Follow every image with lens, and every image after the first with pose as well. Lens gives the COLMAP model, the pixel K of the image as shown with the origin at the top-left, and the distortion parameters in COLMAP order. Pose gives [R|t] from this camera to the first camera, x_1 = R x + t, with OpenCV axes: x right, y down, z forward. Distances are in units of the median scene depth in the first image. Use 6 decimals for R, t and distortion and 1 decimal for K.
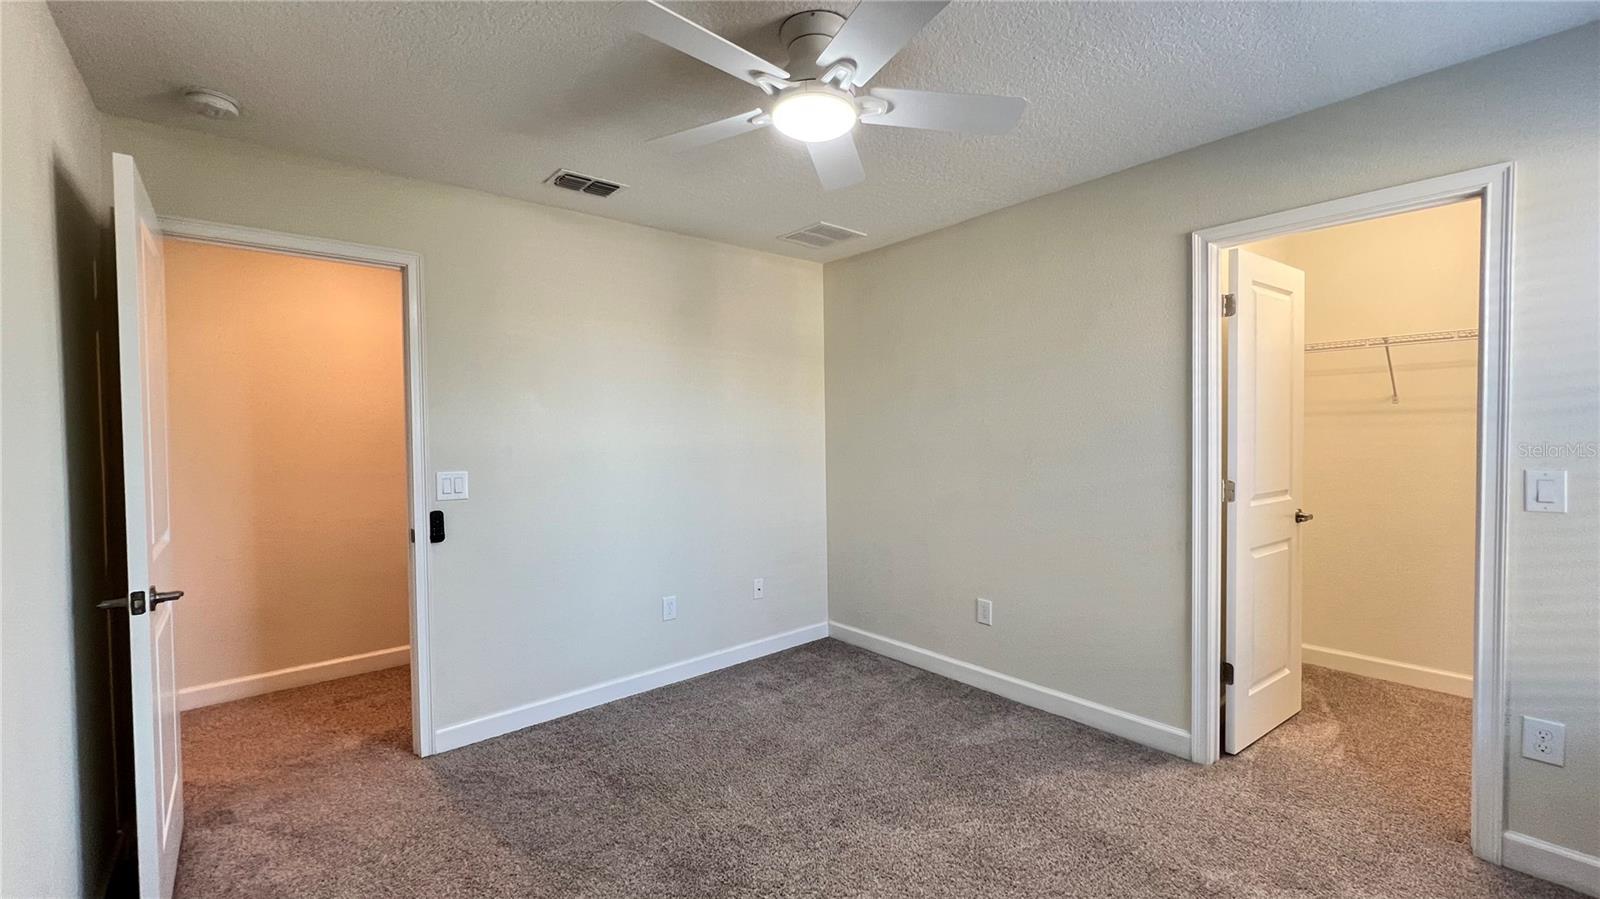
lens RADIAL K [[644.7, 0, 794.1], [0, 644.7, 448.1], [0, 0, 1]] dist [0.001934, 0.000788]
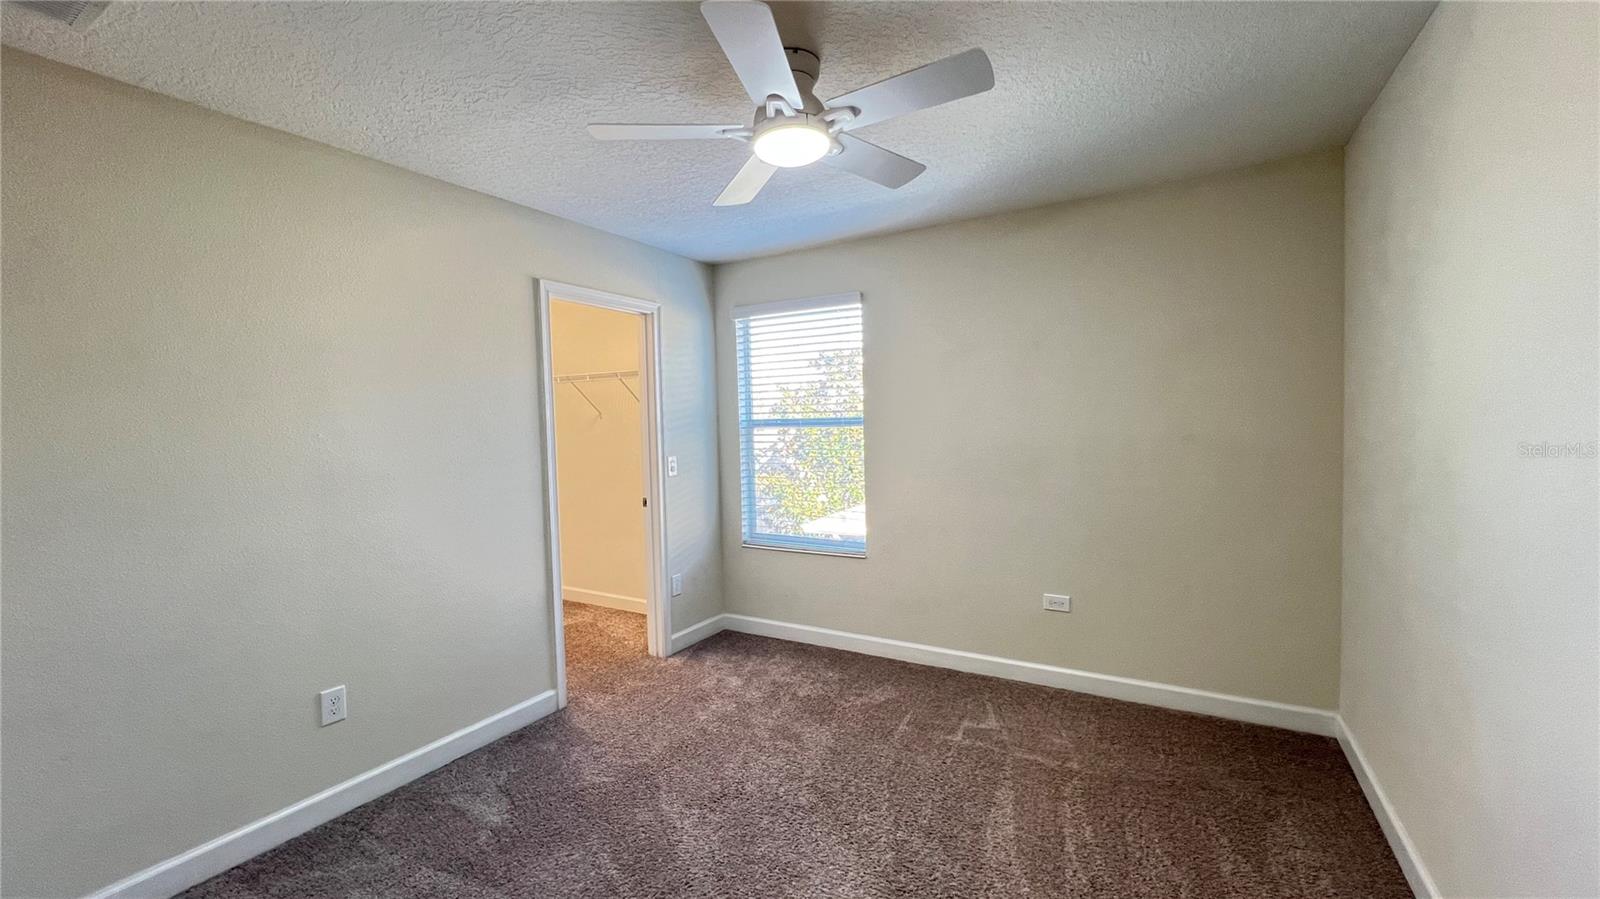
lens RADIAL K [[644.7, 0, 794.1], [0, 644.7, 448.1], [0, 0, 1]] dist [0.001934, 0.000788]
pose [[-0.318111, -0.022723, 0.947781, -0.692267], [0.051850, 0.997800, 0.041324, -0.041720], [-0.946635, 0.062288, -0.316232, 0.947508]]
